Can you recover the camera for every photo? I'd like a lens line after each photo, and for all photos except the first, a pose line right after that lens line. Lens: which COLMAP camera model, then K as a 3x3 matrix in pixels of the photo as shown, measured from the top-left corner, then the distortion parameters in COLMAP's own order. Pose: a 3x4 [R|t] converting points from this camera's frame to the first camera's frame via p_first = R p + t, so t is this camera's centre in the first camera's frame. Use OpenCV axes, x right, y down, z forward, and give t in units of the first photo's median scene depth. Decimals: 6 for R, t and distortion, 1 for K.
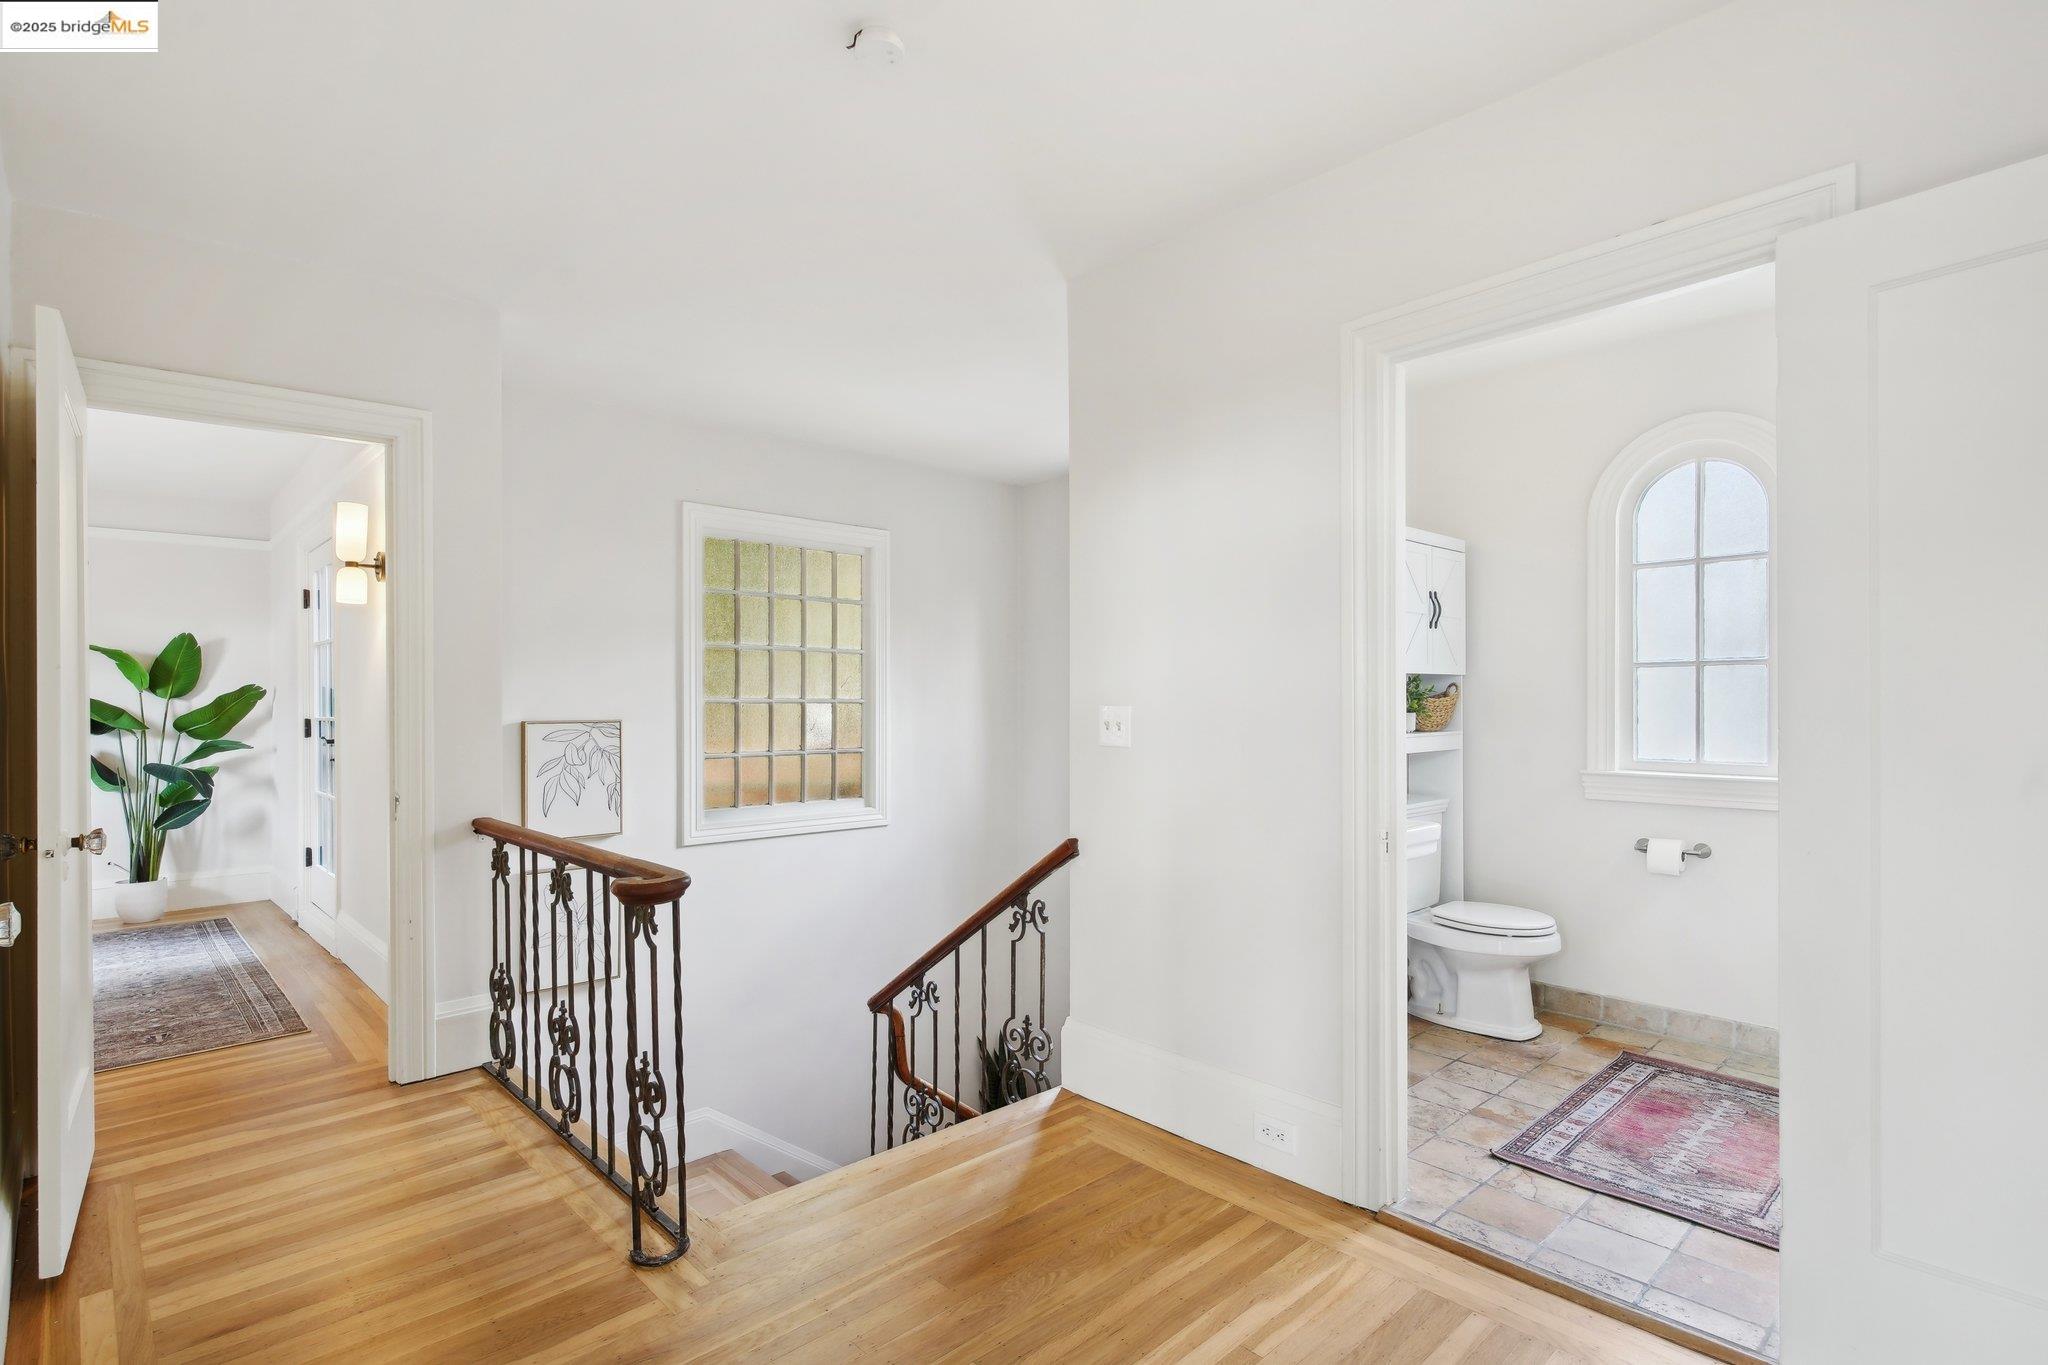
lens RADIAL K [[995.4, 0, 1017.3], [0, 995.4, 698.6], [0, 0, 1]] dist [0.003496, -0.003368]
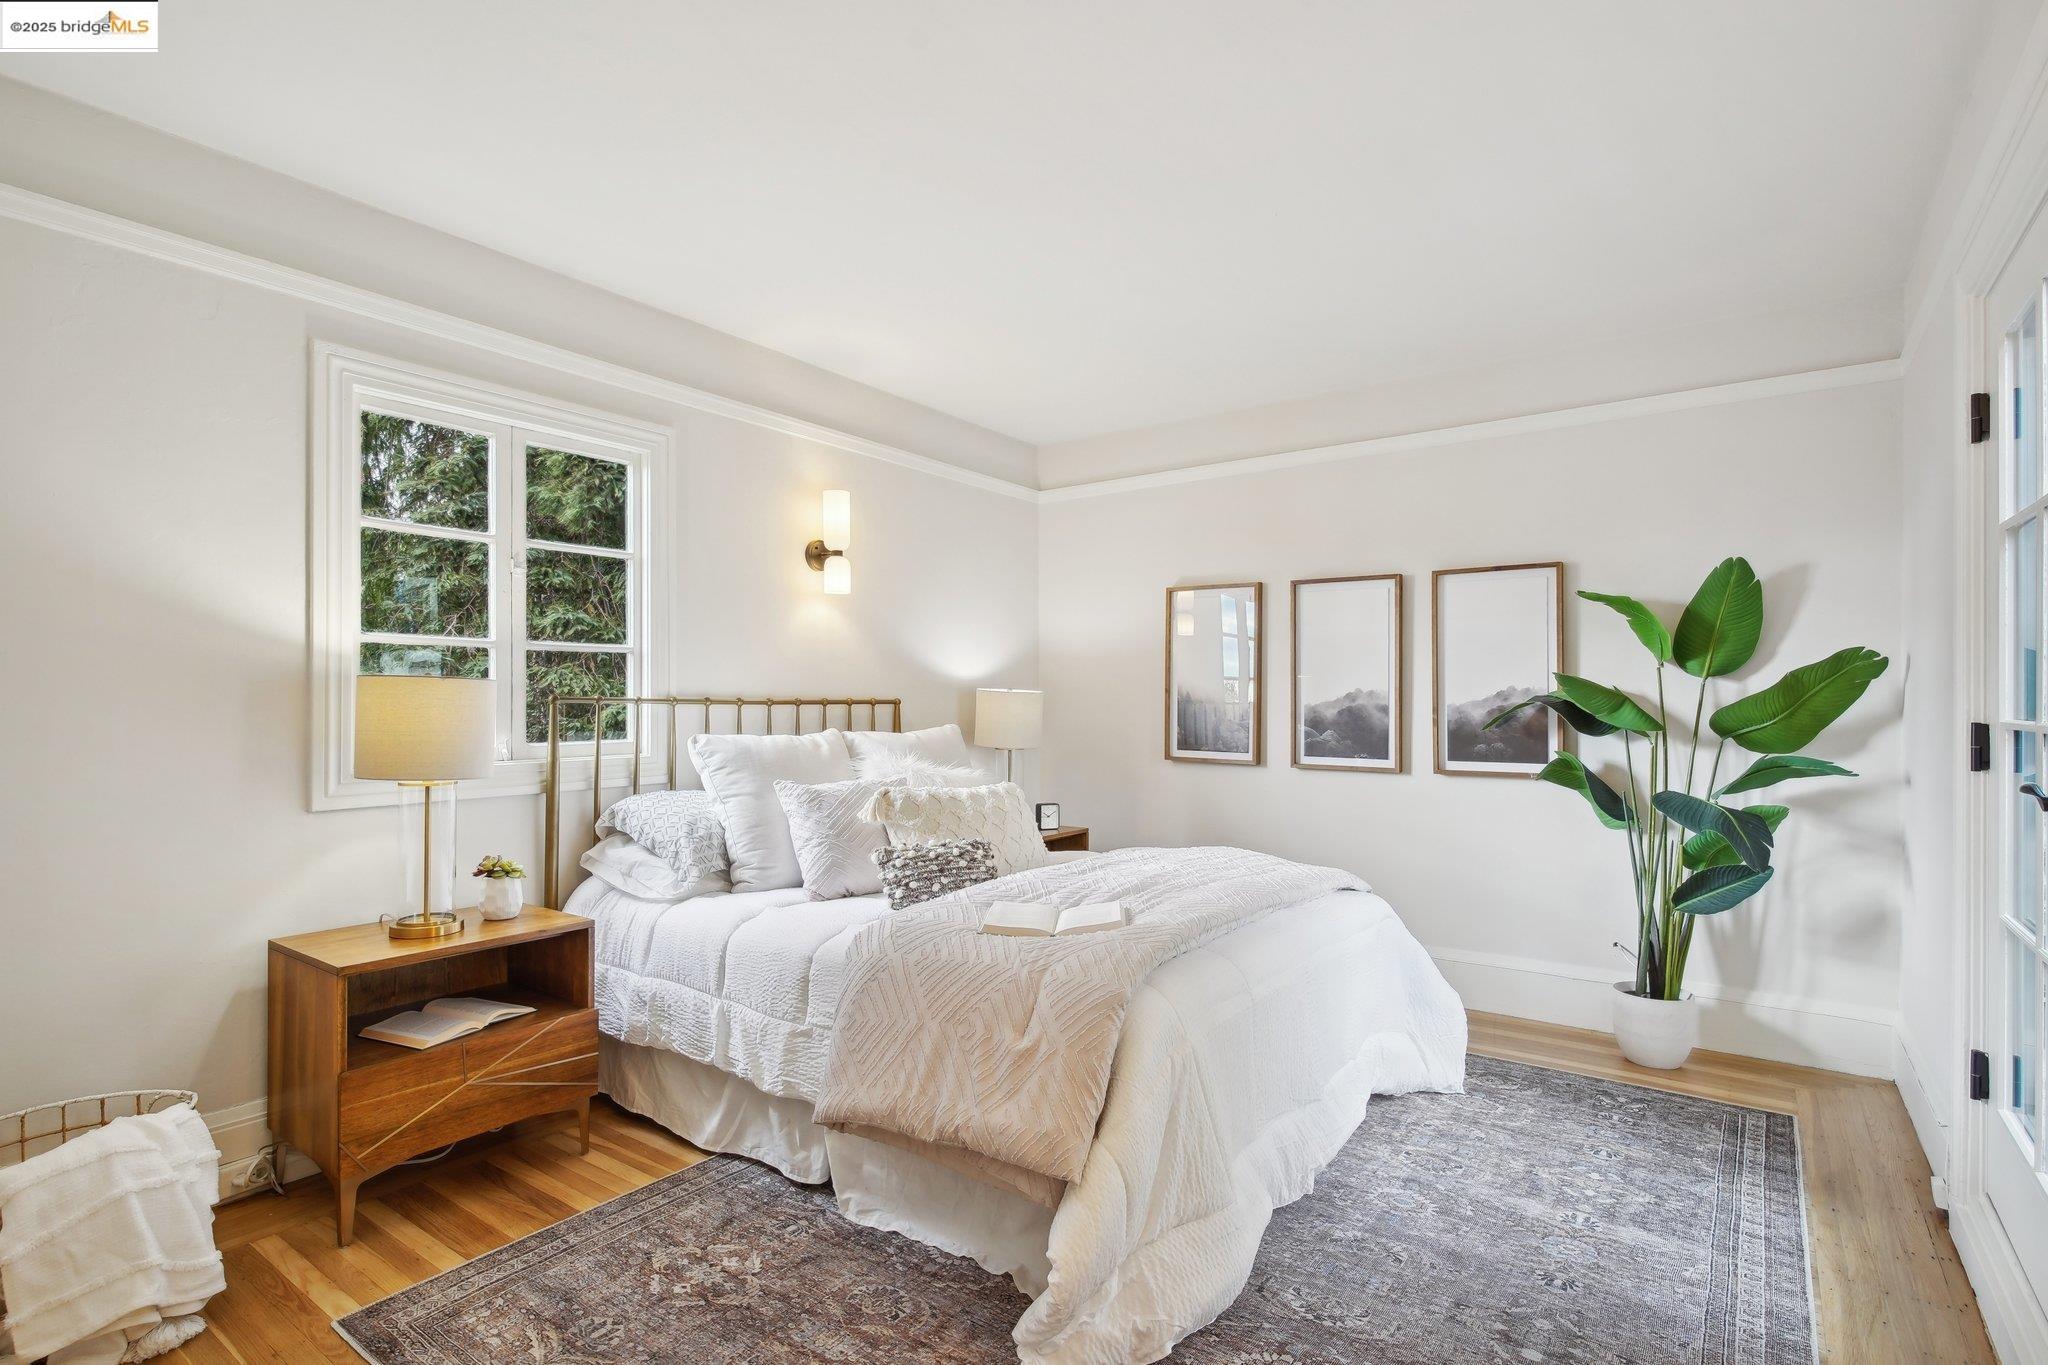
lens RADIAL K [[995.4, 0, 1017.5], [0, 995.4, 693.1], [0, 0, 1]] dist [0.003496, -0.003368]
pose [[0.175245, 0.002439, -0.984522, -0.366303], [-0.005713, 0.999983, 0.001460, 0.010779], [0.984508, 0.005369, 0.175256, 0.519753]]
